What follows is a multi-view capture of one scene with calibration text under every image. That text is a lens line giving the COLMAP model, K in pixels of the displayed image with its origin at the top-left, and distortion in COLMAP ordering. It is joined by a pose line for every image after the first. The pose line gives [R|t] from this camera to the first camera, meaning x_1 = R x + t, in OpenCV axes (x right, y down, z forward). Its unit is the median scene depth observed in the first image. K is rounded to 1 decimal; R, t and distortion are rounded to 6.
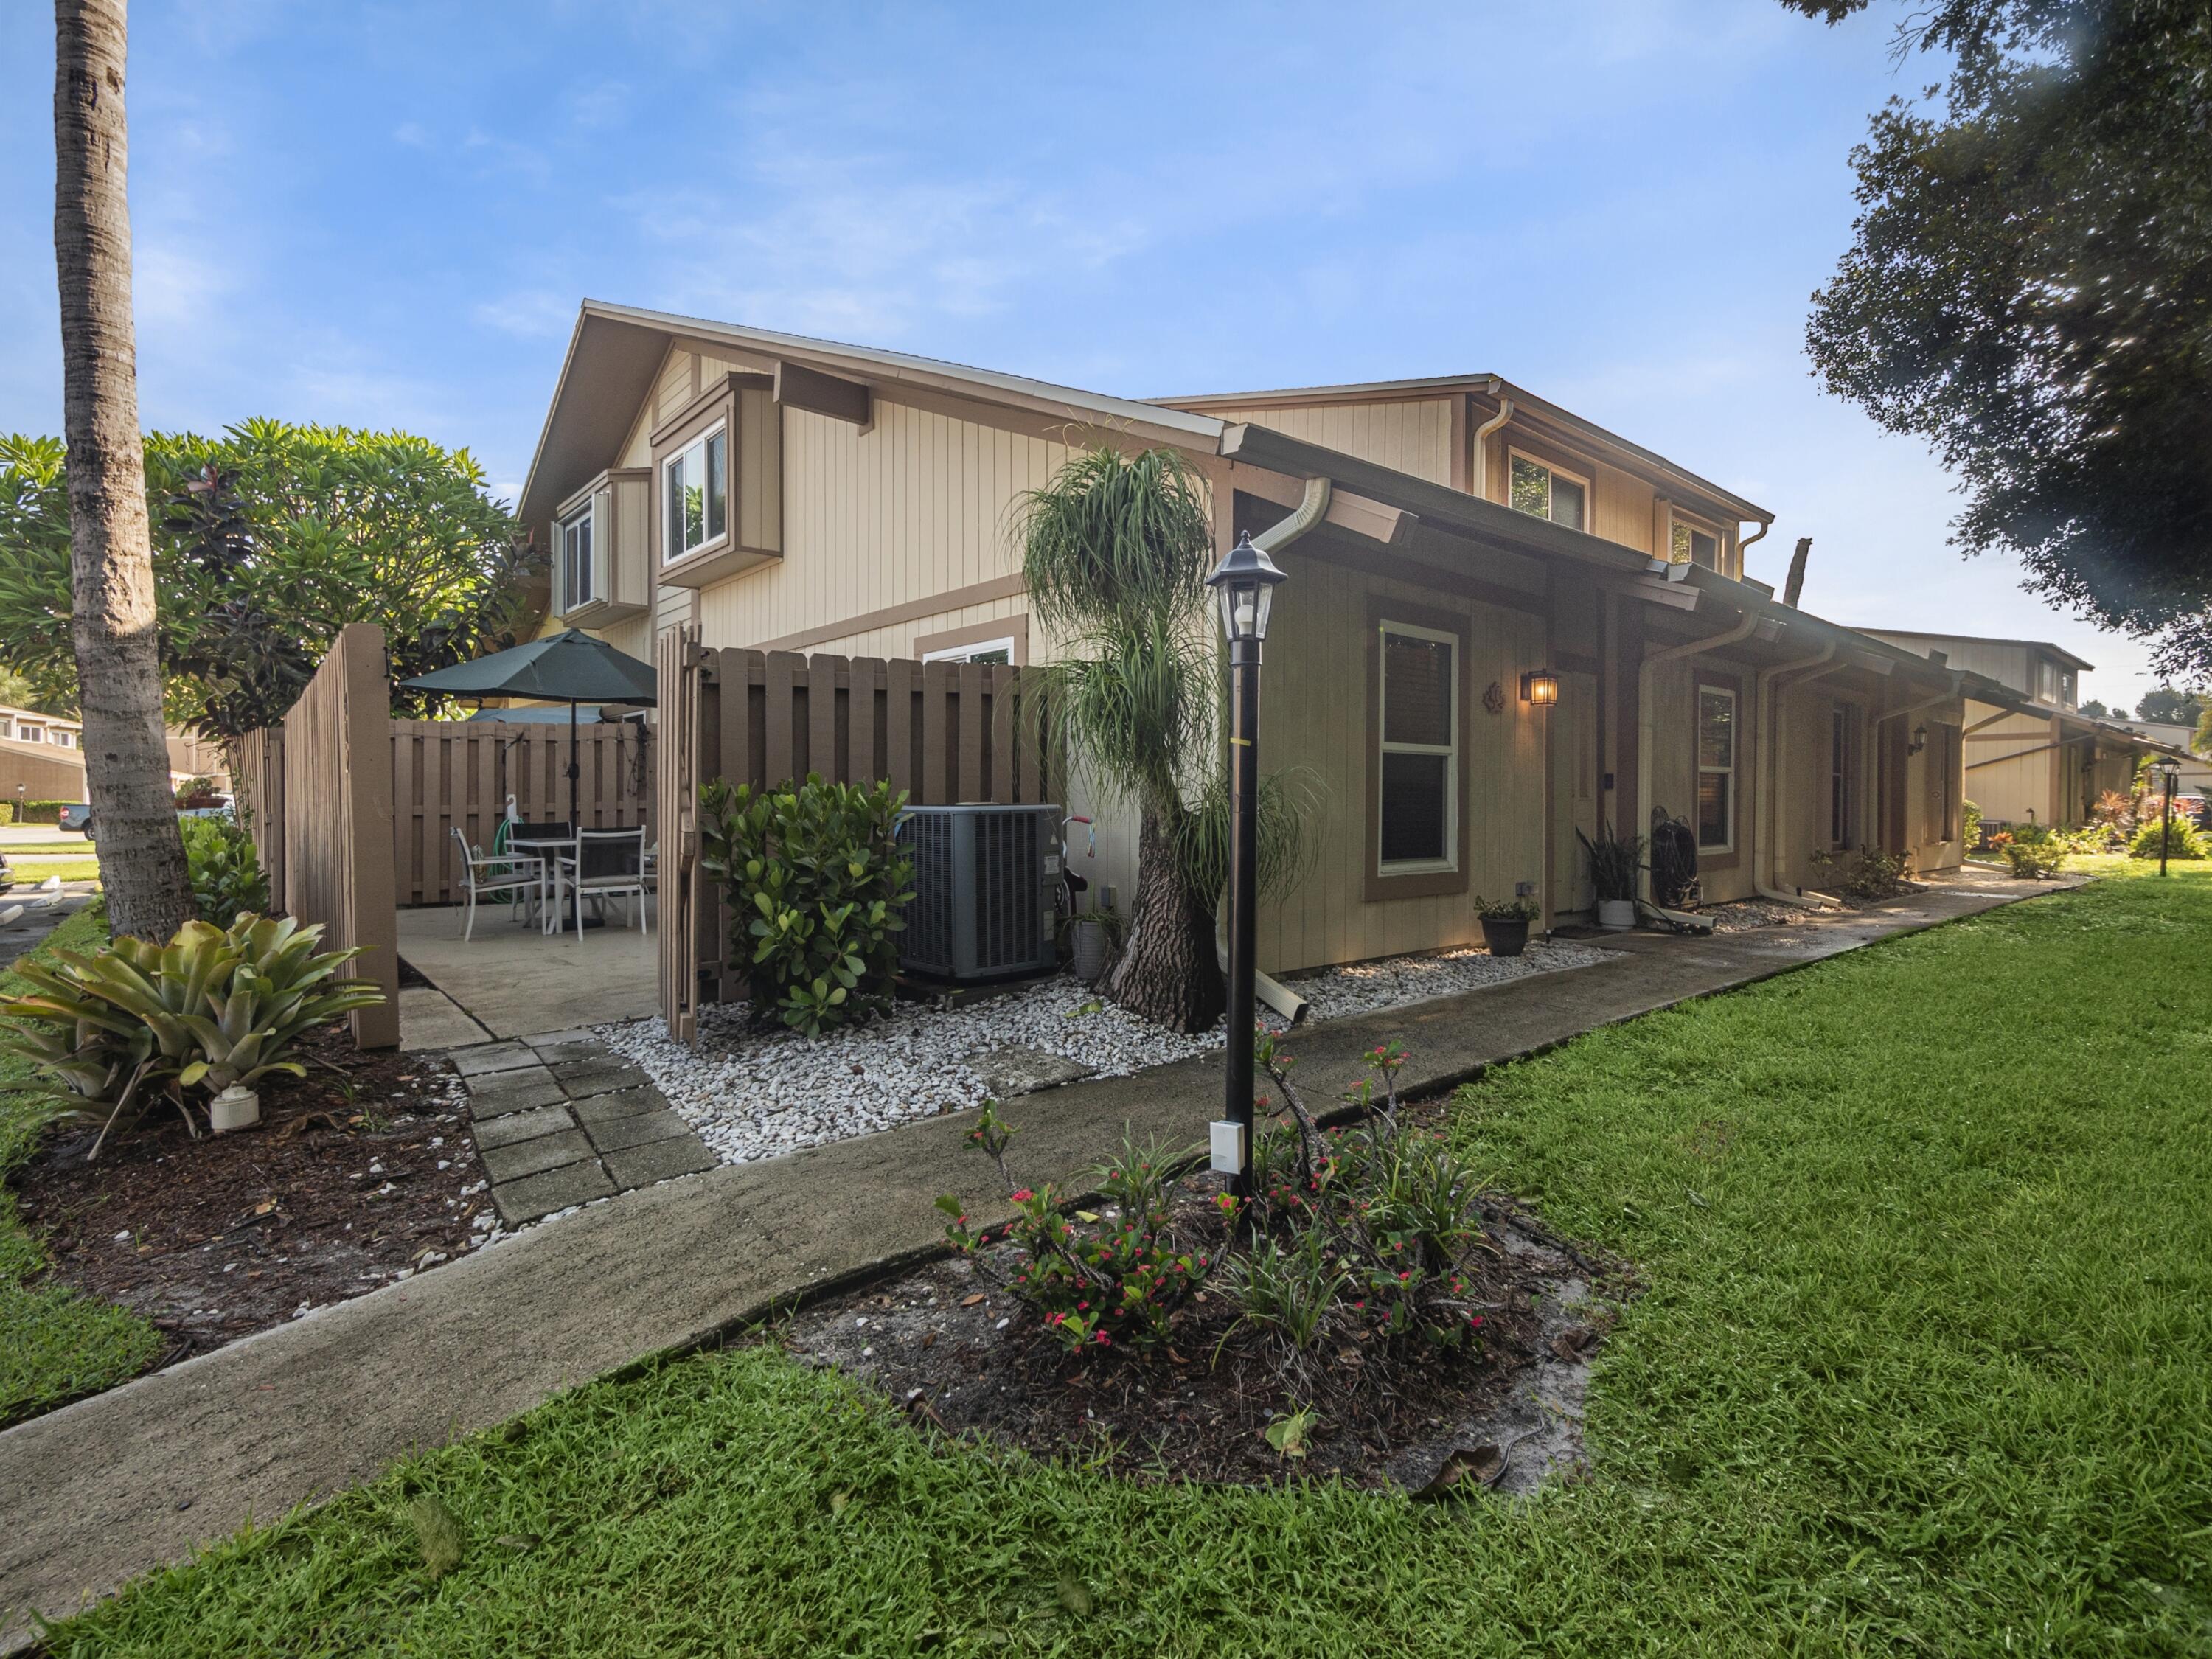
lens RADIAL K [[1053.6, 0, 1097.5], [0, 1053.6, 809.9], [0, 0, 1]] dist [0.002316, 0.000304]
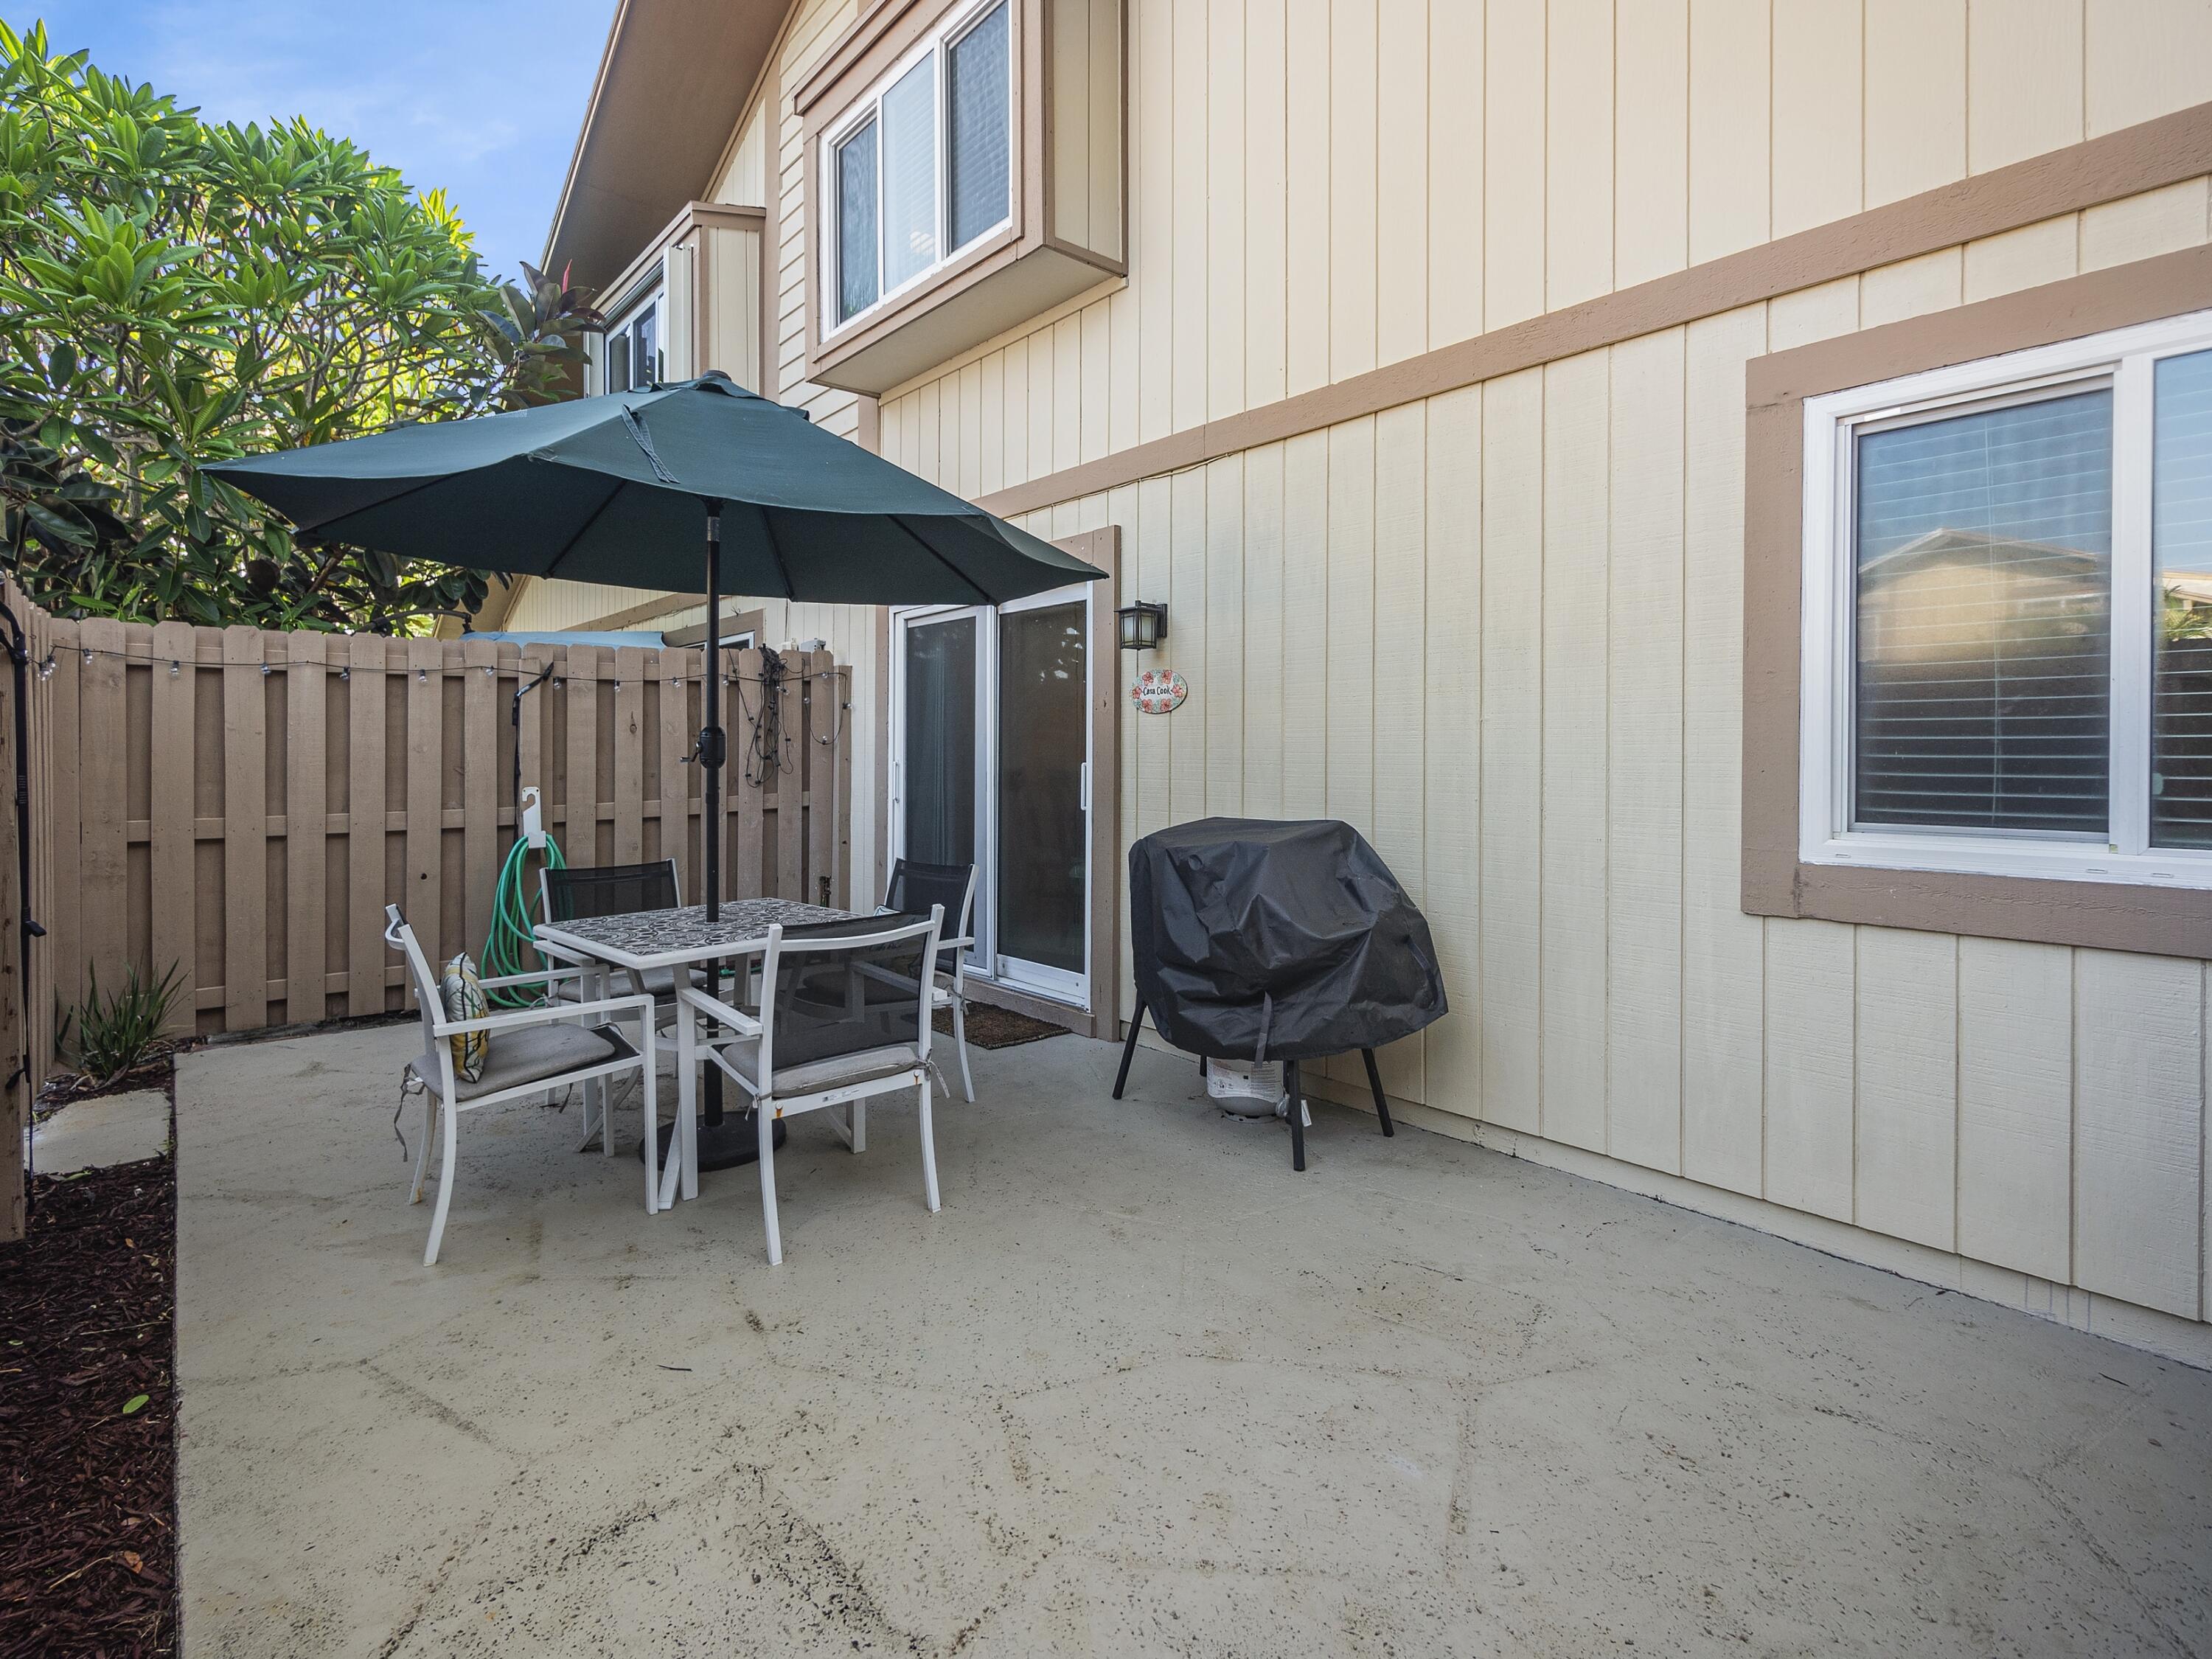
lens RADIAL K [[1053.6, 0, 1097.5], [0, 1053.6, 809.9], [0, 0, 1]] dist [0.002316, 0.000304]
pose [[0.999932, 0.008488, 0.007959, -0.295118], [-0.008717, 0.999536, 0.029198, -0.021546], [-0.007707, -0.029265, 0.999542, 0.504877]]
